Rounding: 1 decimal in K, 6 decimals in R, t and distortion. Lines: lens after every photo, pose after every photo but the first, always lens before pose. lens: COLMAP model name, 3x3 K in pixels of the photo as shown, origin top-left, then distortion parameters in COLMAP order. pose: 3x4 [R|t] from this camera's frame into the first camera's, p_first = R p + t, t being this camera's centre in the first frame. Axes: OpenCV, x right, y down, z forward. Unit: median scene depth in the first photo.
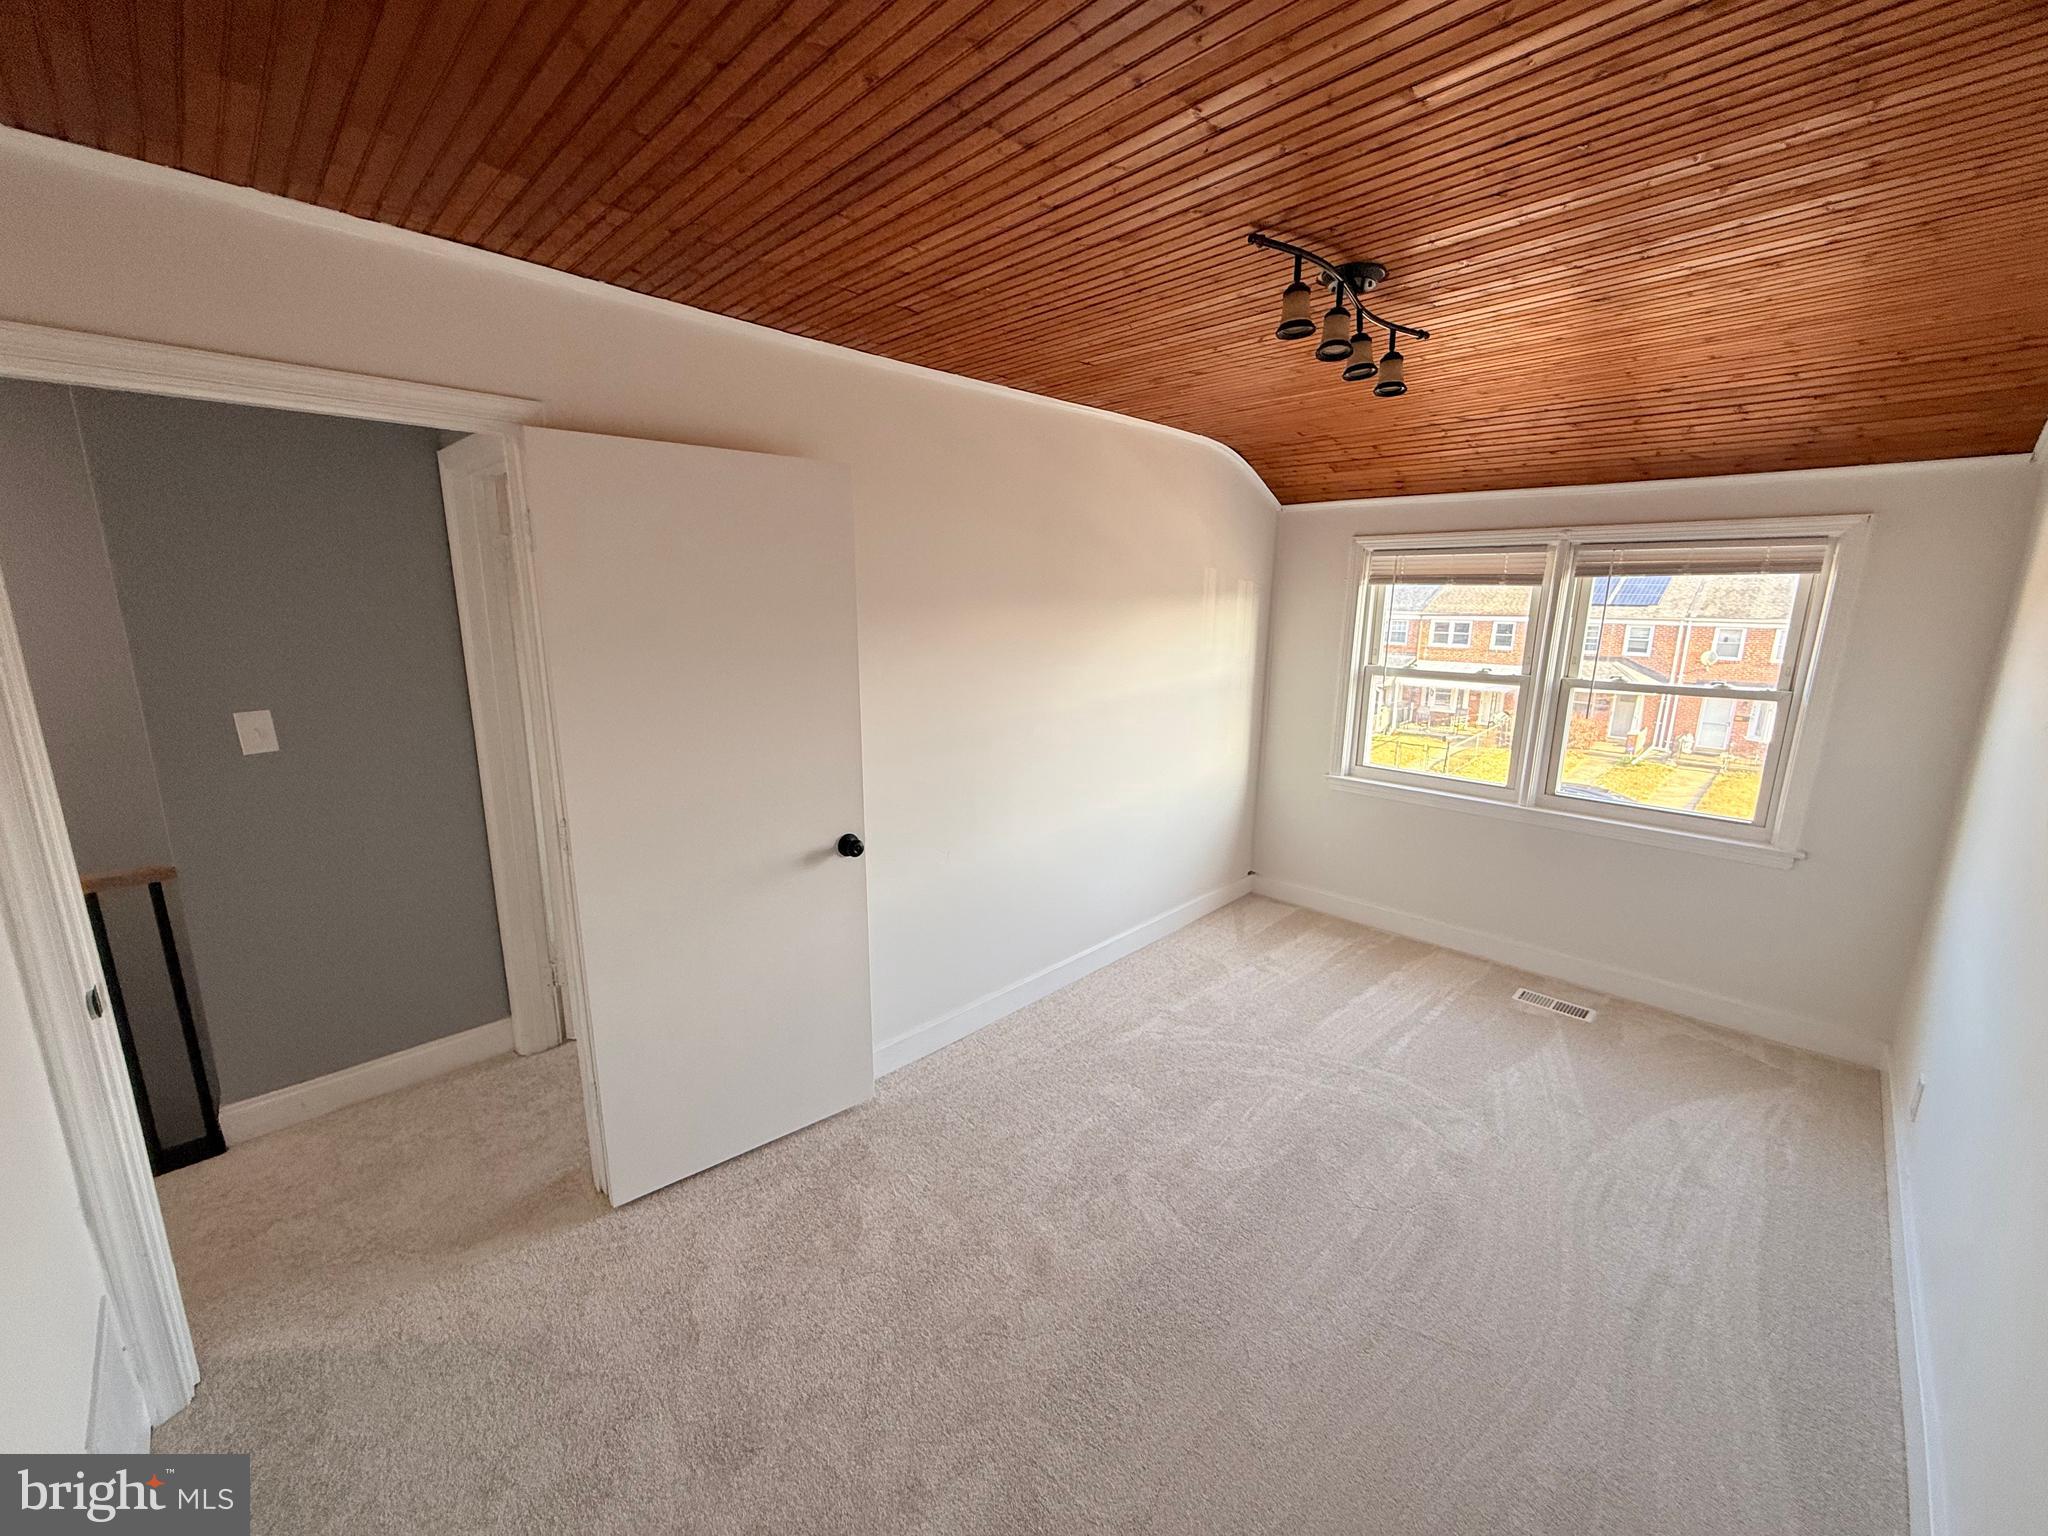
lens RADIAL K [[808.4, 0, 1009.4], [0, 808.4, 767.2], [0, 0, 1]] dist [0.000055, 0.000192]
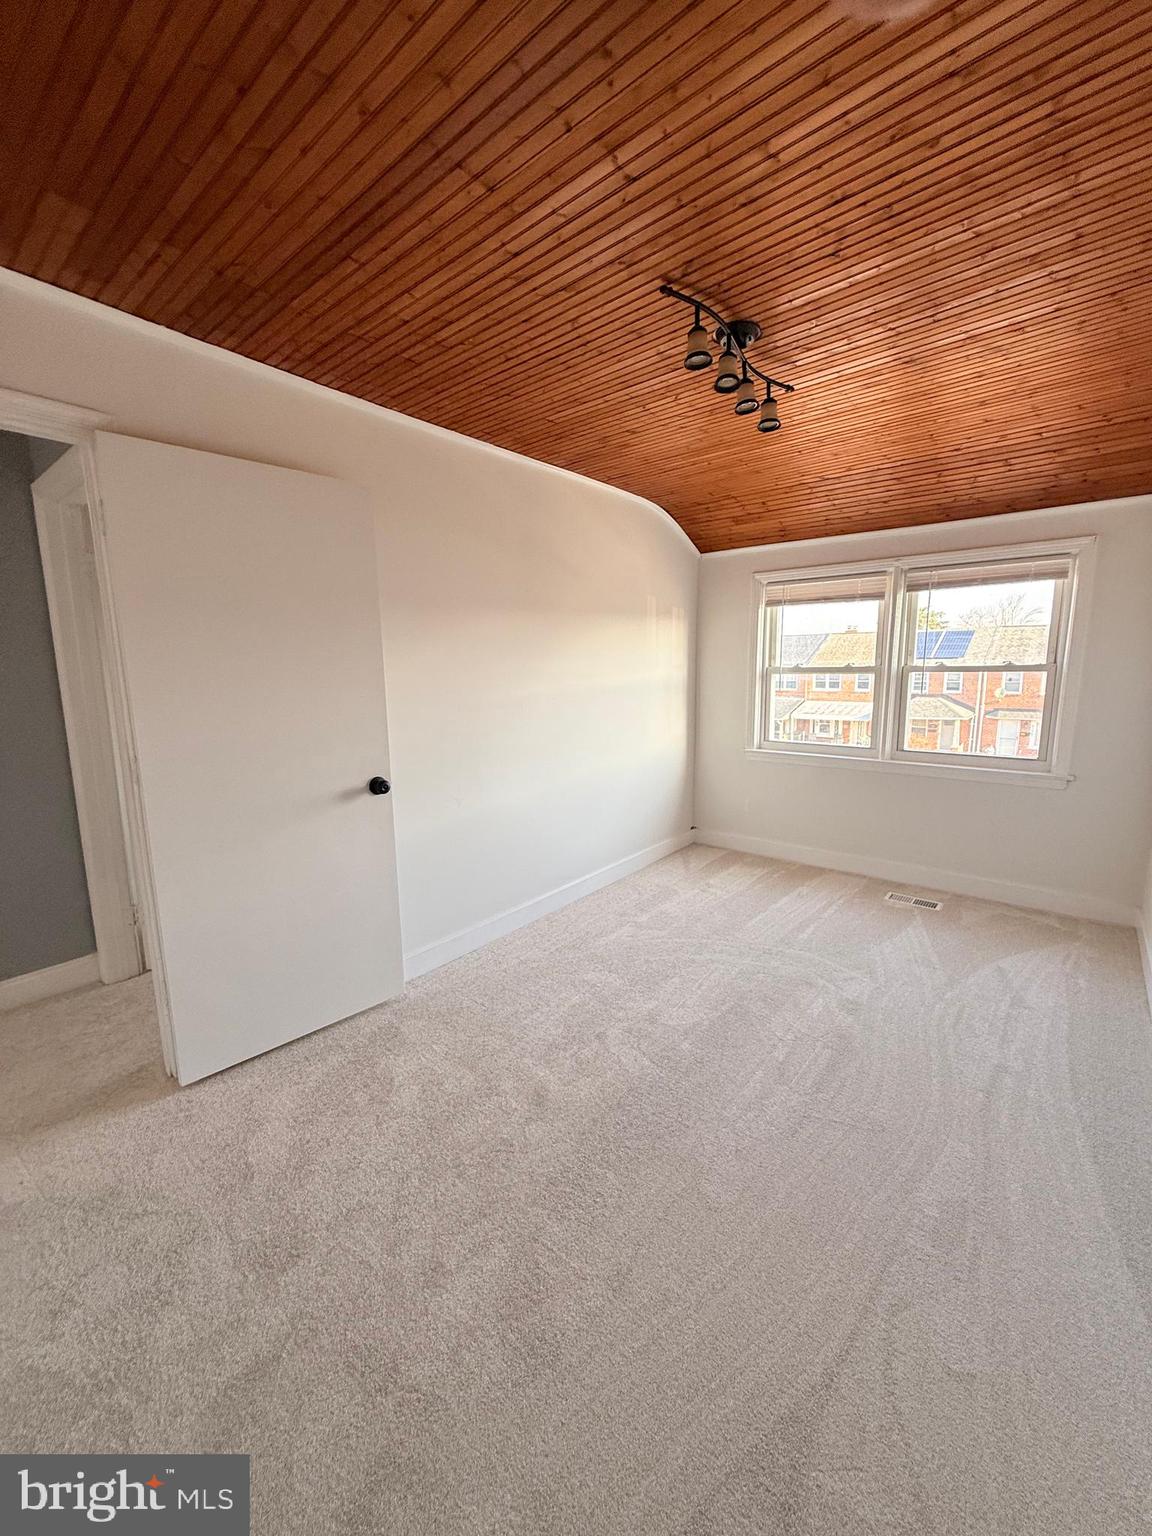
lens RADIAL K [[606.3, 0, 569.4], [0, 606.3, 767.8], [0, 0, 1]] dist [0.000055, 0.000192]
pose [[0.995284, -0.036021, 0.090070, 0.017031], [0.040750, 0.997855, -0.051233, 0.141678], [-0.088031, 0.054662, 0.994617, 0.031122]]
